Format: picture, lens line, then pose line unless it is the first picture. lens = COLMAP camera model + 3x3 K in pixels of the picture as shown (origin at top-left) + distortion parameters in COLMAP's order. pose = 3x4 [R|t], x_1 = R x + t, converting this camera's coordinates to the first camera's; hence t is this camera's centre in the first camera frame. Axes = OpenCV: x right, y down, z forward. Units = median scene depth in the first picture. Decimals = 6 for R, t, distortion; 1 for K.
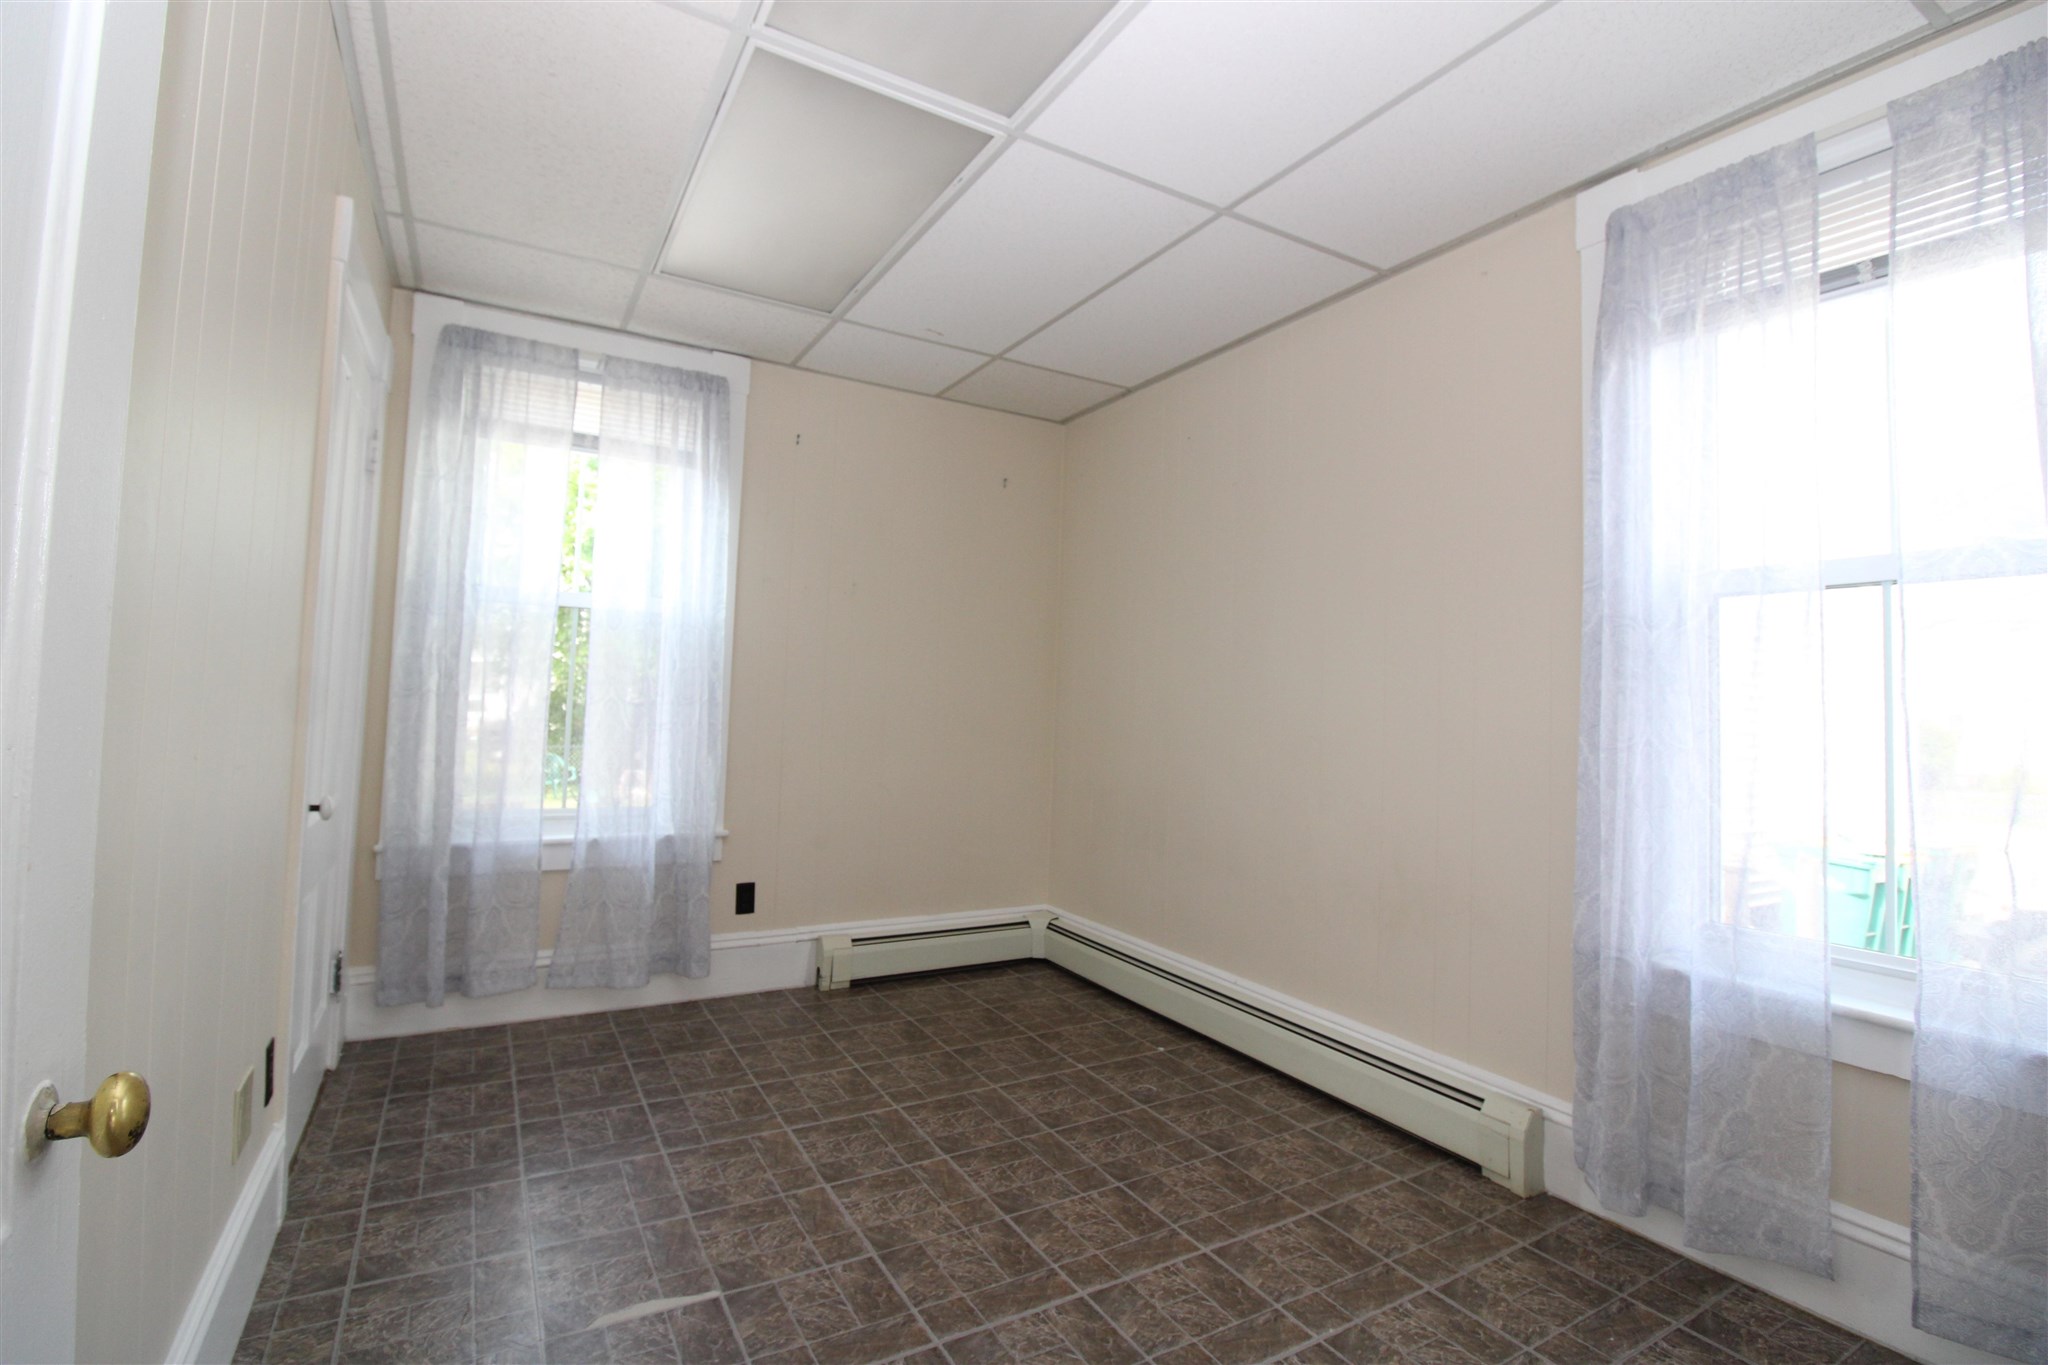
lens RADIAL K [[943.7, 0, 1017.8], [0, 943.7, 662.2], [0, 0, 1]] dist [-0.002351, -0.012418]
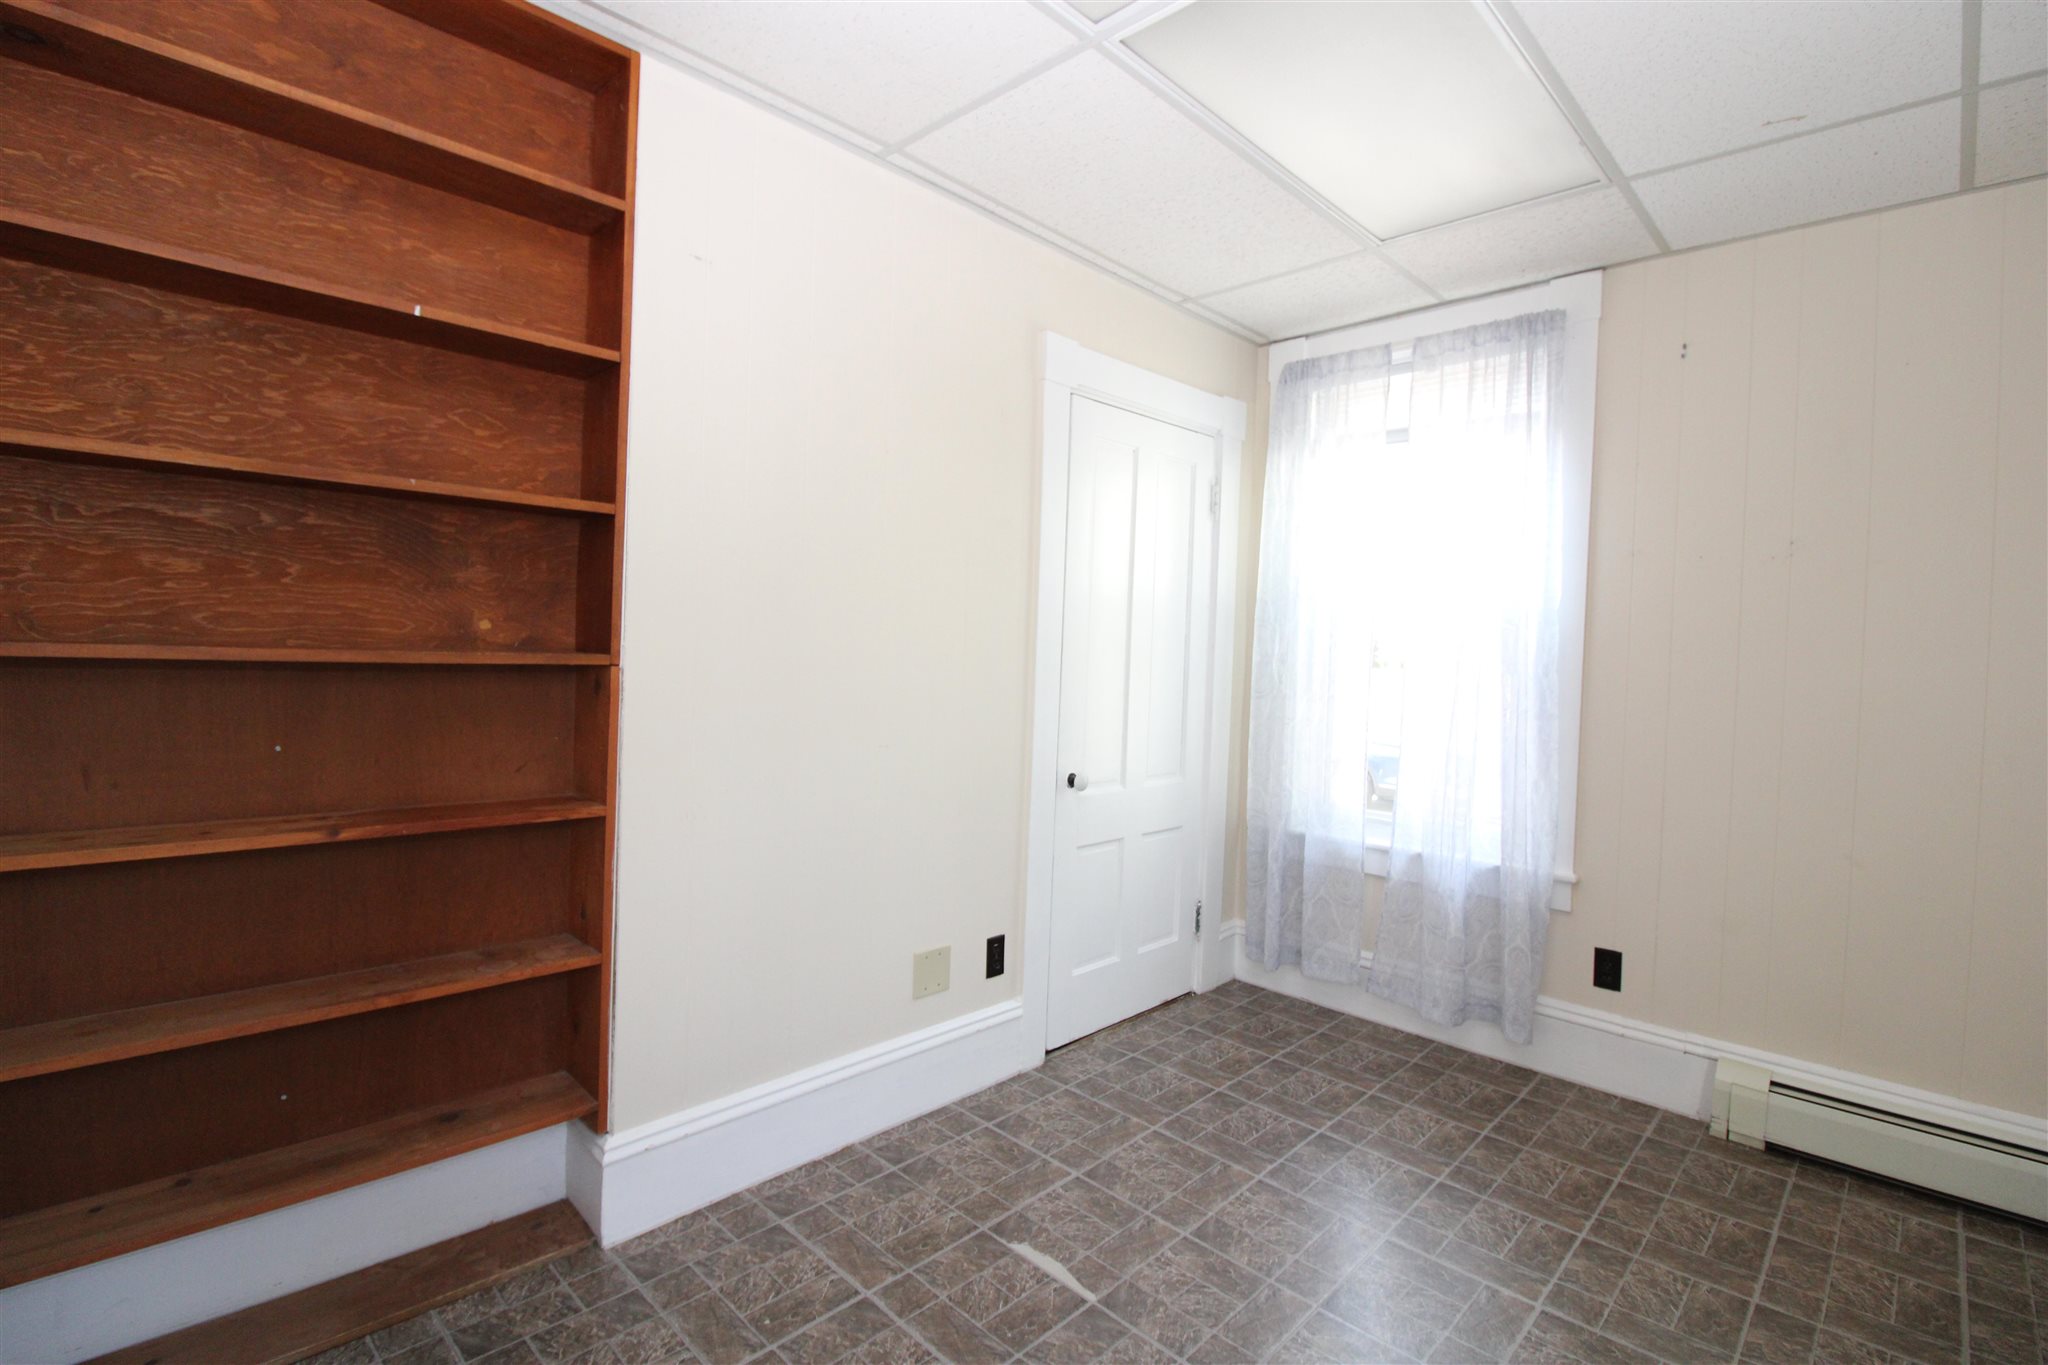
lens RADIAL K [[943.7, 0, 1017.8], [0, 943.7, 662.2], [0, 0, 1]] dist [-0.002351, -0.012418]
pose [[0.269635, -0.005516, -0.962947, 0.357601], [0.019999, 0.999800, -0.000128, -0.012159], [0.962755, -0.019223, 0.269692, 0.363836]]
